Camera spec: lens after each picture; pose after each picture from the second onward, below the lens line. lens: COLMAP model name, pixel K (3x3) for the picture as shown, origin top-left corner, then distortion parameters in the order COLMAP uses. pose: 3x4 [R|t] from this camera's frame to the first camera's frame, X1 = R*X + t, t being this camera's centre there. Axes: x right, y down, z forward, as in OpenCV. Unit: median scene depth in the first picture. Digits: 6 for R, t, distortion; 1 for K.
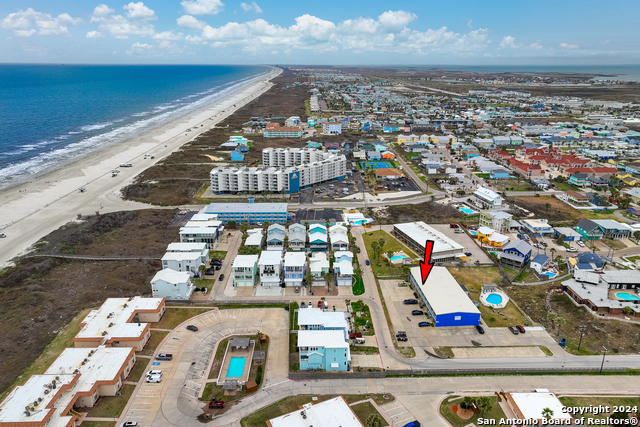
lens RADIAL K [[469.5, 0, 320.0], [0, 469.5, 213.5], [0, 0, 1]] dist [0.026141, 0.001663]
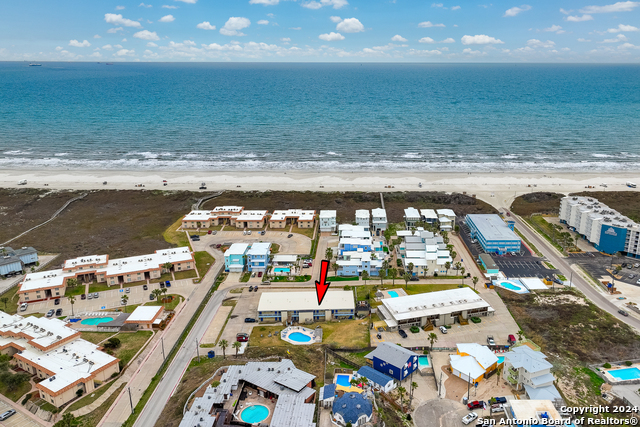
lens RADIAL K [[469.5, 0, 320.0], [0, 469.5, 213.5], [0, 0, 1]] dist [0.026141, 0.001663]
pose [[-0.062534, 0.300995, -0.951573, 1.024496], [-0.301367, 0.903239, 0.305511, -0.295242], [0.951455, 0.305878, 0.034227, 0.804568]]
